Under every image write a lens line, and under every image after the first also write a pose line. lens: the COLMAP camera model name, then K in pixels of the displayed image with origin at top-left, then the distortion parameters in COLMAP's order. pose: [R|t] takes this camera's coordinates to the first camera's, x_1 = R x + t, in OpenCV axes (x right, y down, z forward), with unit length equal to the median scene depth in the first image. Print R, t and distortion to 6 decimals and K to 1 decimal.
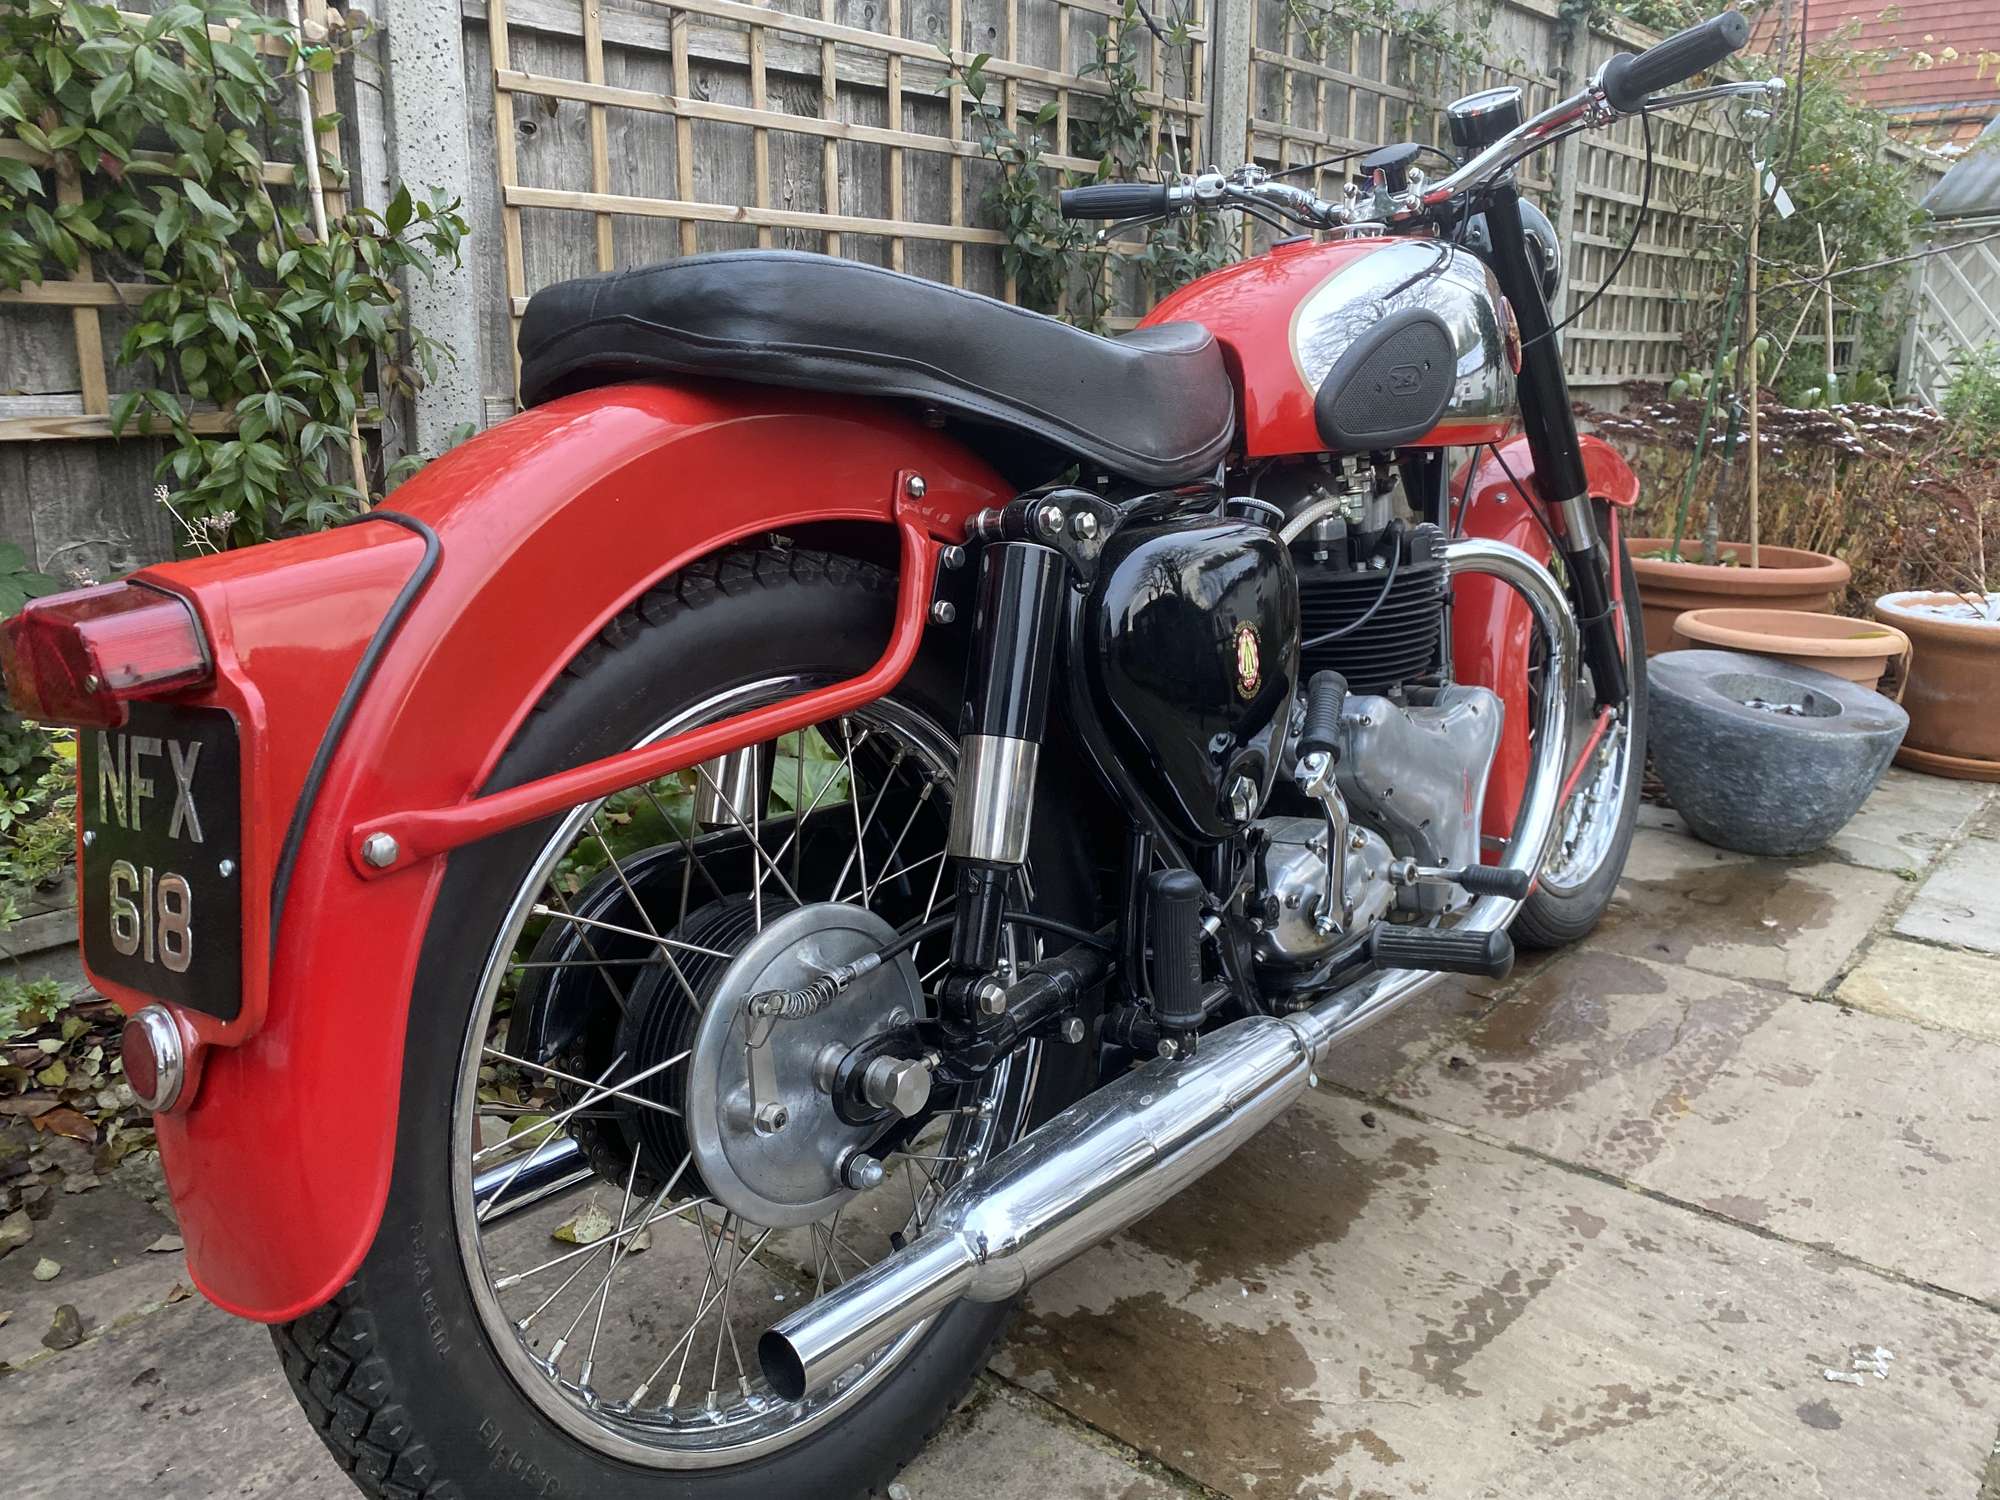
lens RADIAL K [[1544.7, 0, 1007.6], [0, 1544.7, 723.4], [0, 0, 1]] dist [0.005418, 0.004863]
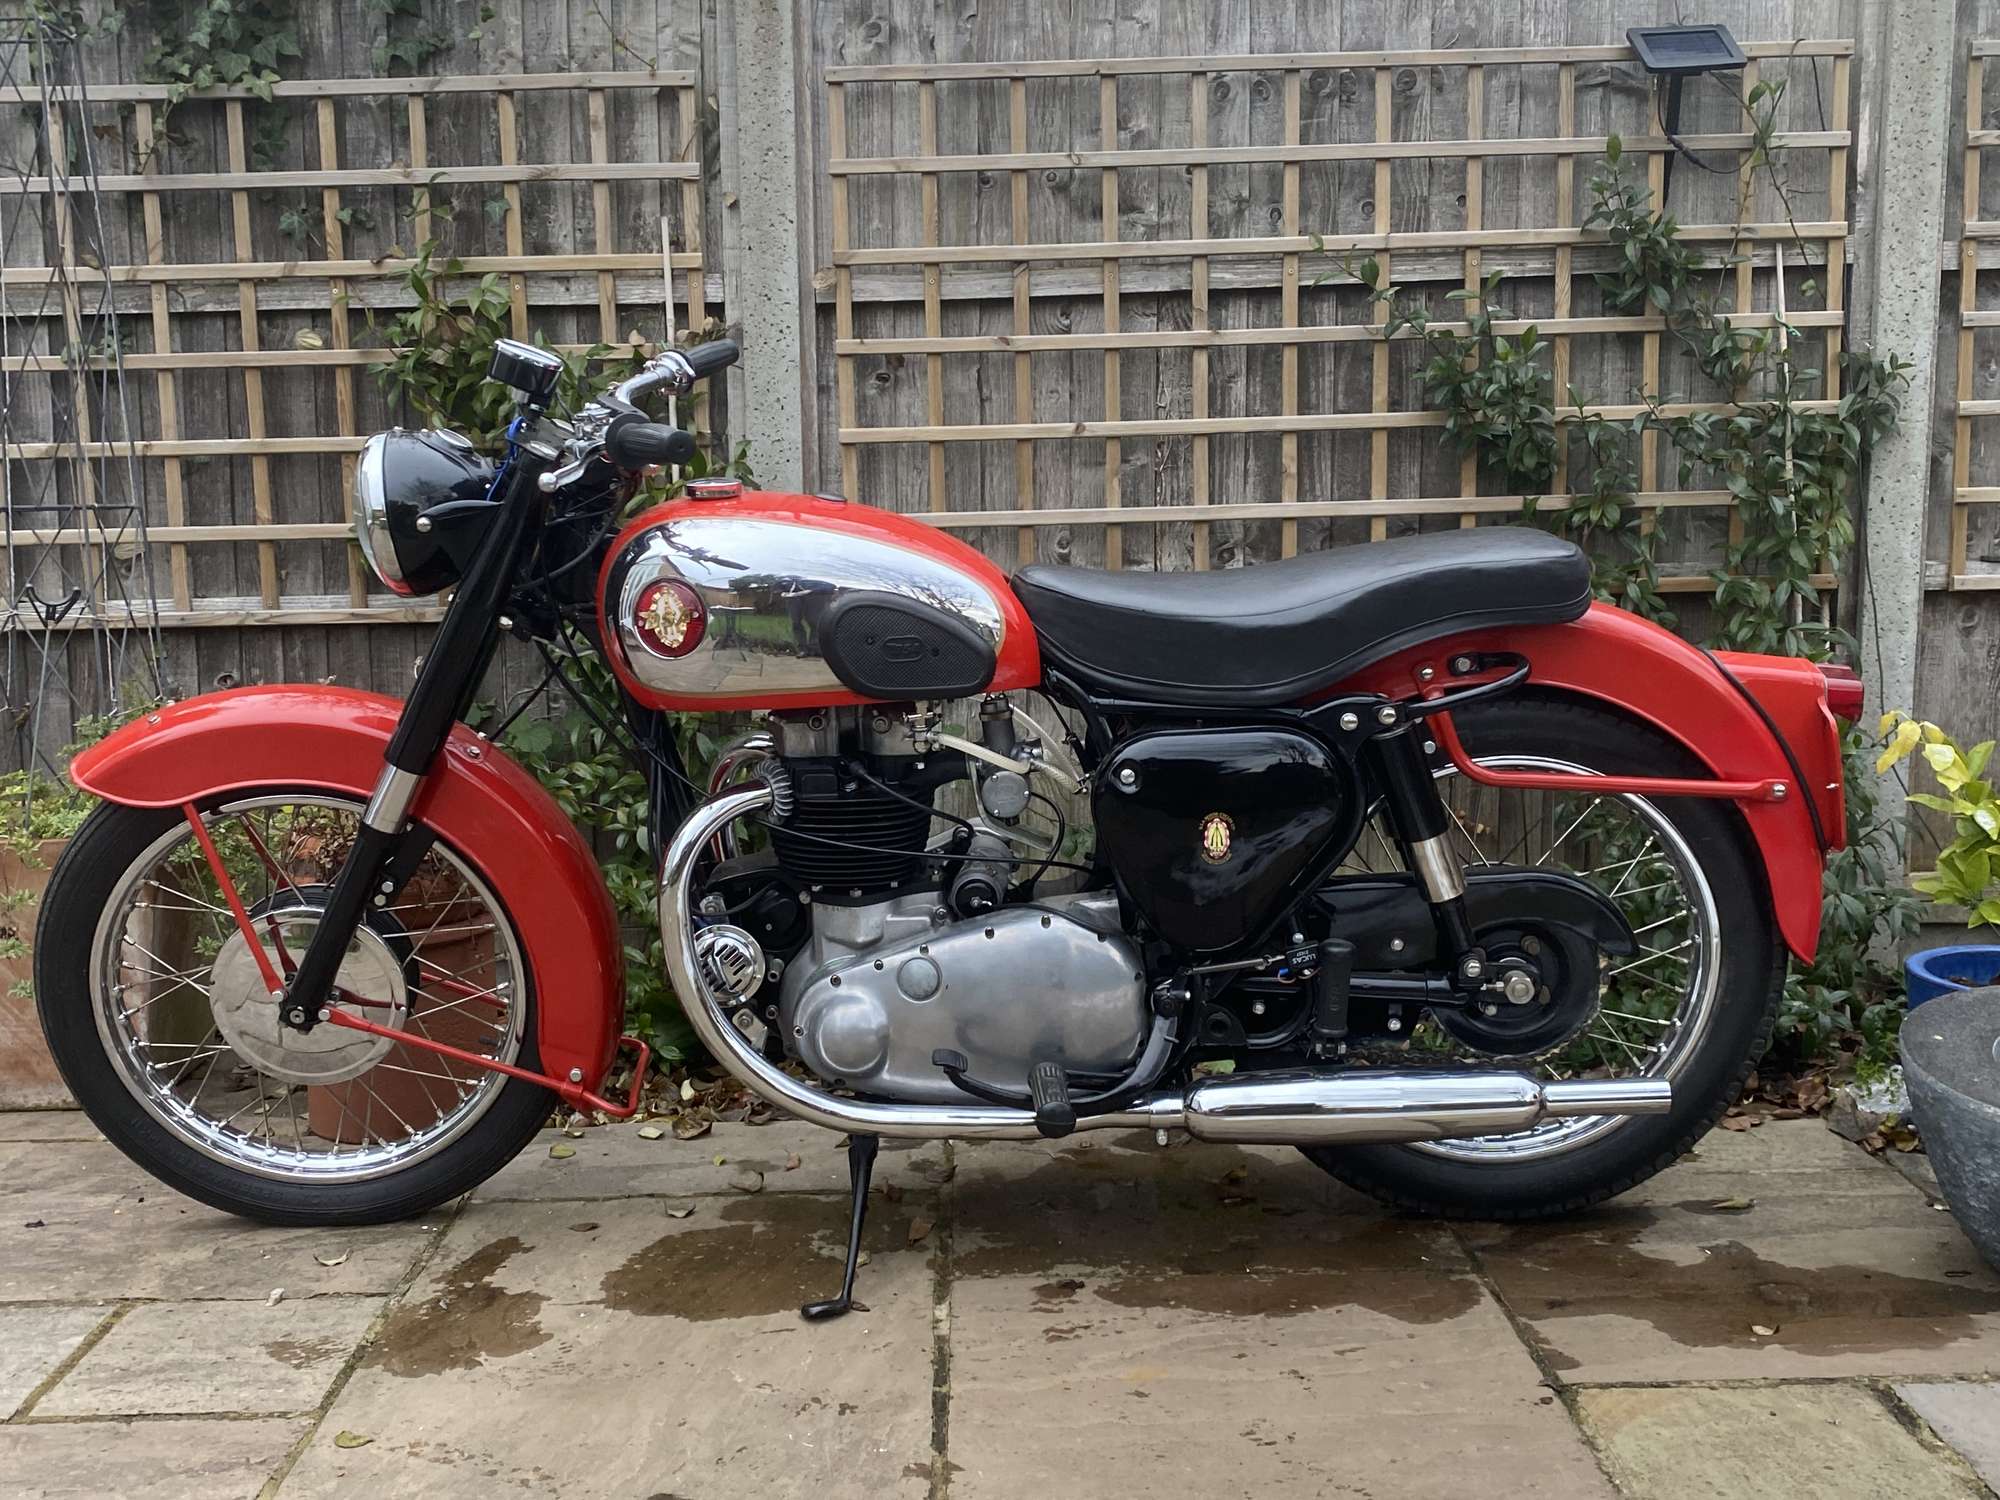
lens RADIAL K [[2023.1, 0, 974.0], [0, 2023.1, 752.8], [0, 0, 1]] dist [0.141188, -0.335429]
pose [[0.643840, 0.081710, -0.760785, 1.362482], [-0.153116, 0.987929, -0.023474, -0.088327], [0.749684, 0.131602, 0.648579, 0.063739]]
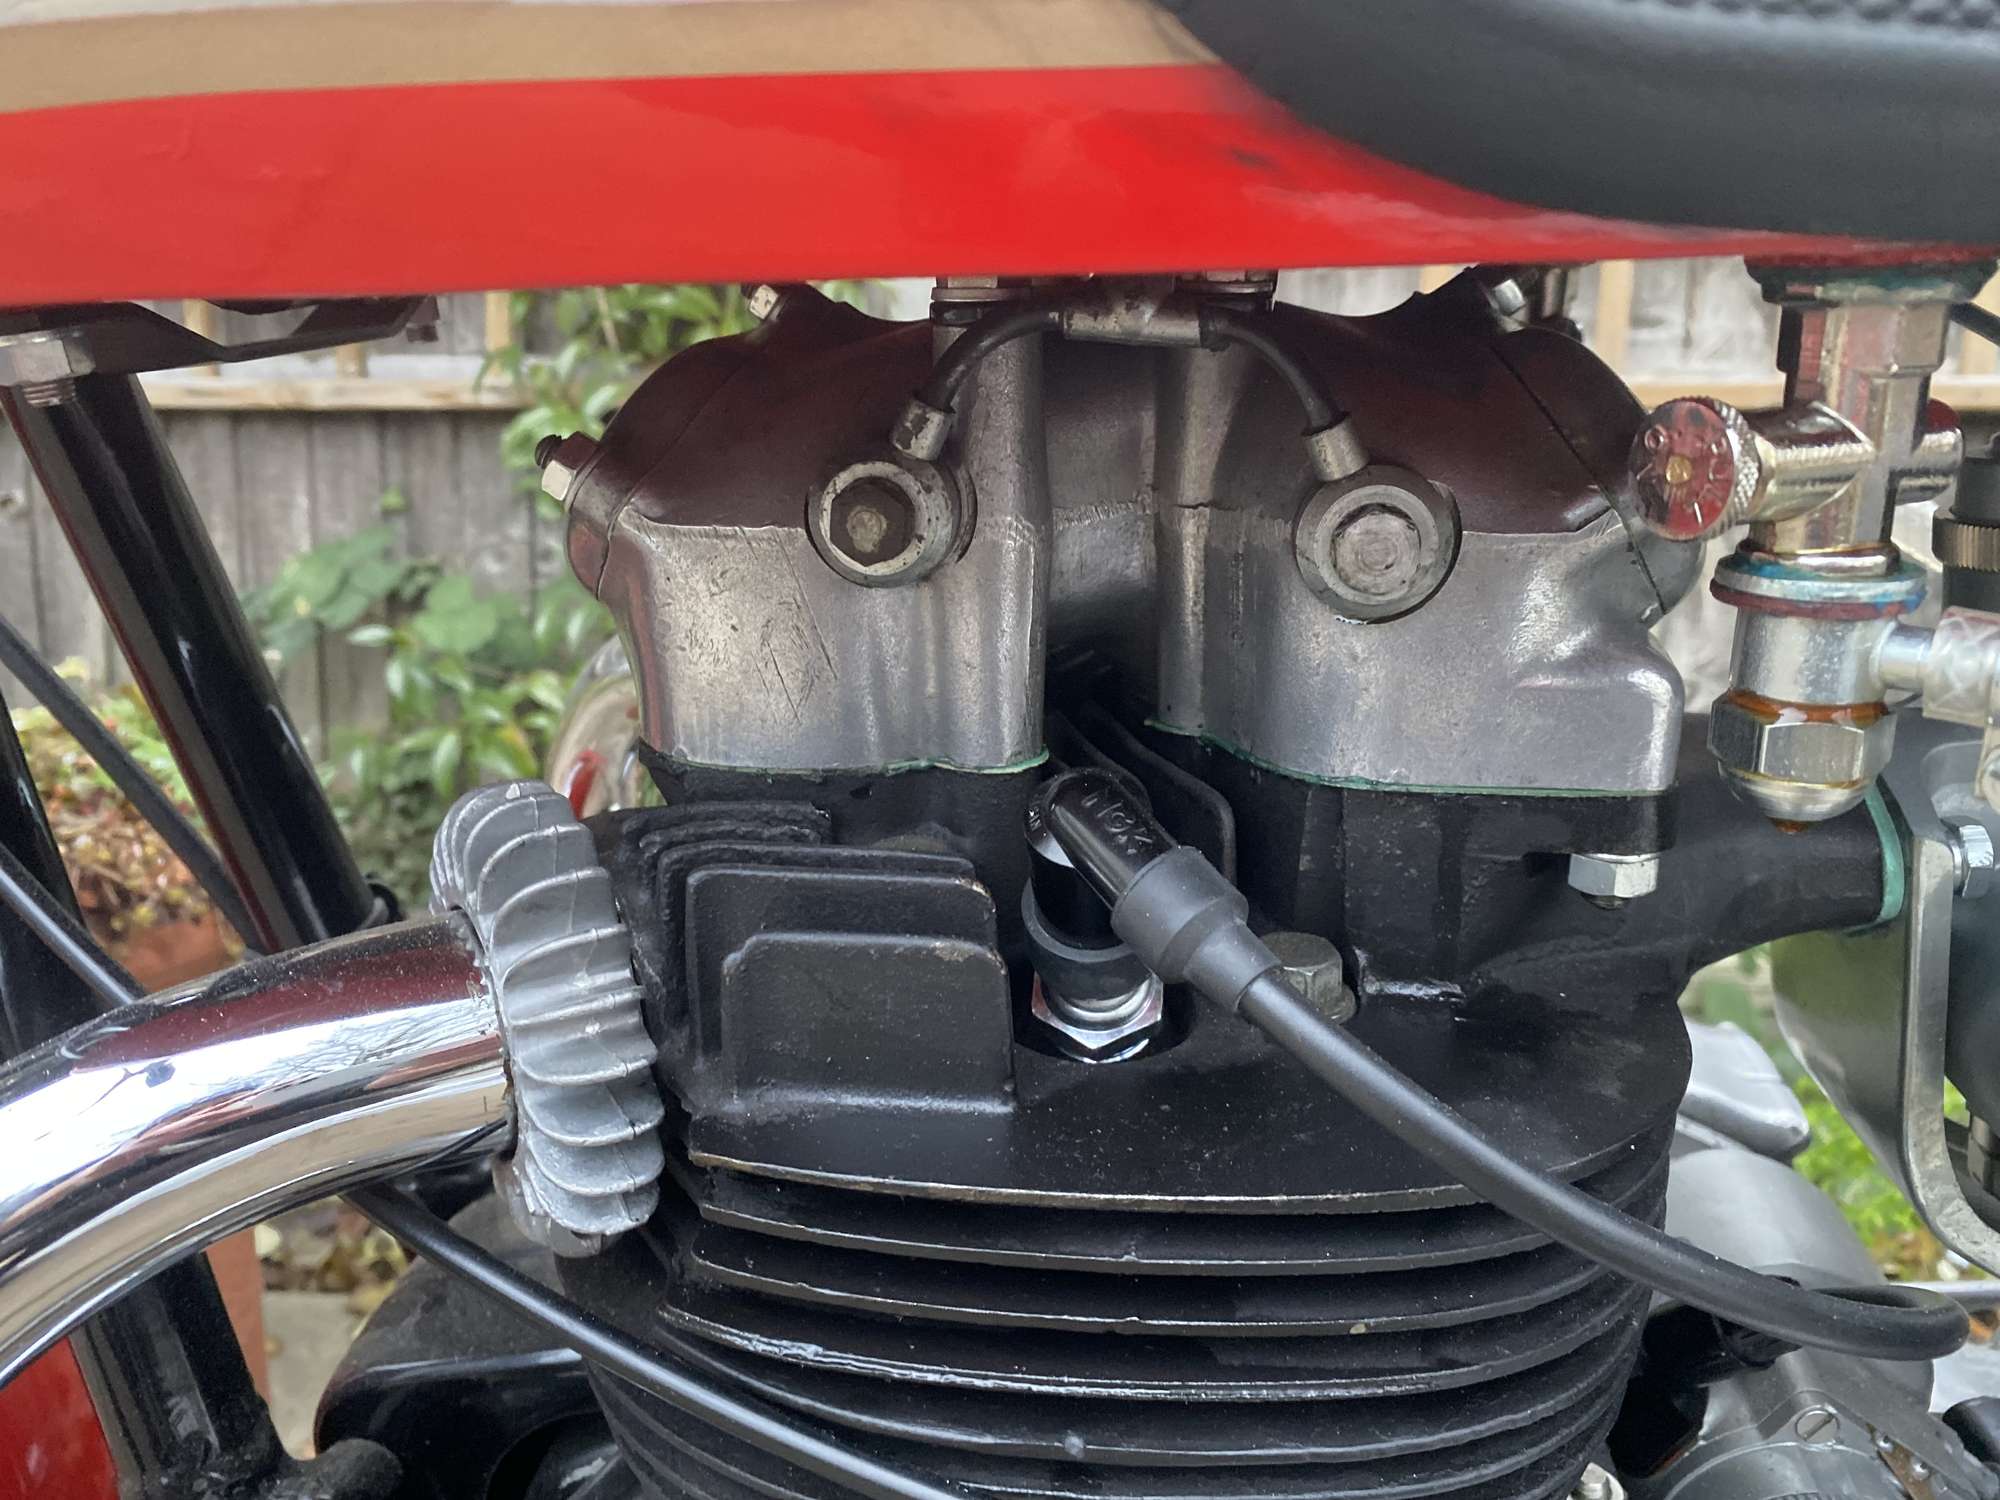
lens RADIAL K [[1562.7, 0, 997.6], [0, 1562.7, 755.8], [0, 0, 1]] dist [0.002561, 0.004263]
pose [[0.563317, 0.157428, -0.811104, 0.297100], [-0.197190, 0.978929, 0.053051, -0.115399], [0.802365, 0.130057, 0.582491, 0.855537]]
